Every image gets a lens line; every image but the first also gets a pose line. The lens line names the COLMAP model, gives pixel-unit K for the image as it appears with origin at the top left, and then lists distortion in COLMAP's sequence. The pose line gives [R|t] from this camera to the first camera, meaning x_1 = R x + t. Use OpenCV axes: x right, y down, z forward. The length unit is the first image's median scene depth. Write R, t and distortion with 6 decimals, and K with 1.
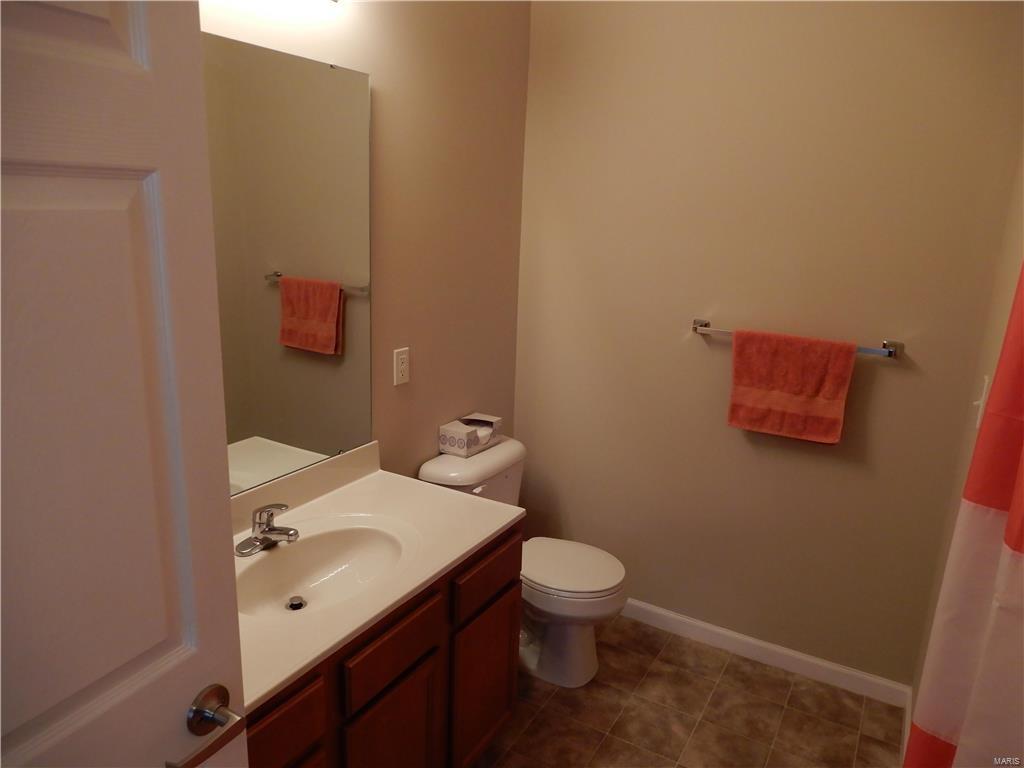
lens RADIAL K [[709.4, 0, 512.0], [0, 709.4, 384.0], [0, 0, 1]] dist [0.002840, 0.001438]
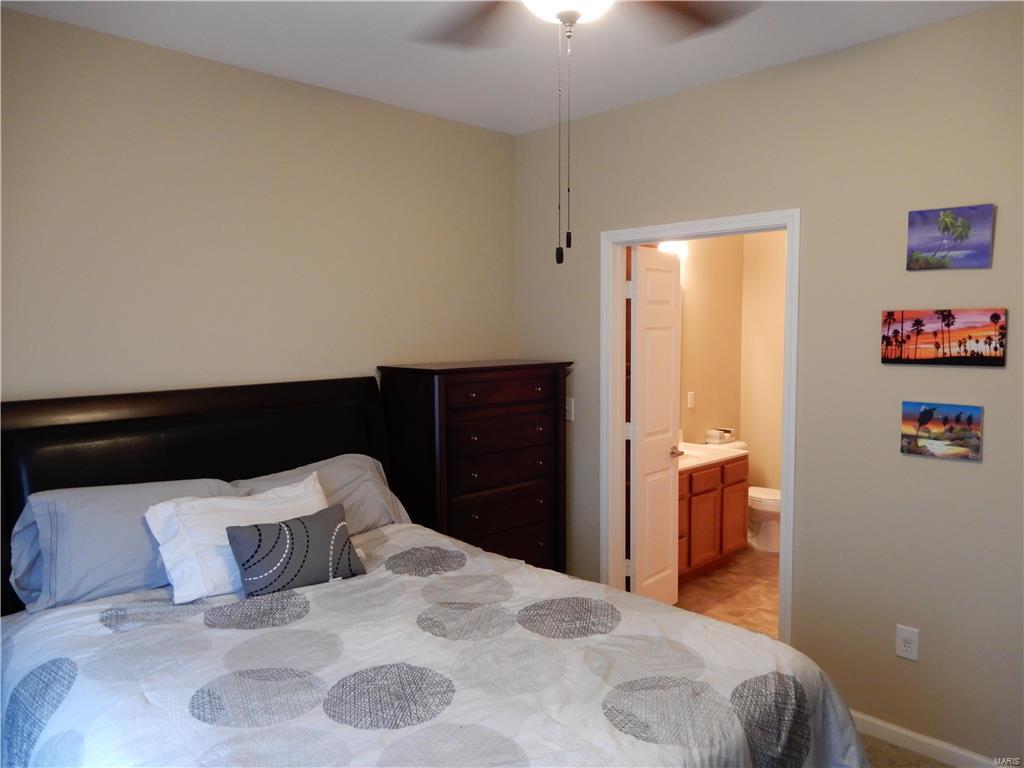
lens RADIAL K [[709.4, 0, 512.0], [0, 709.4, 384.0], [0, 0, 1]] dist [0.002840, 0.001438]
pose [[0.960270, -0.022549, -0.278159, -0.065543], [-0.026618, 0.984786, -0.171723, 0.311869], [0.277799, 0.172305, 0.945060, -1.260427]]
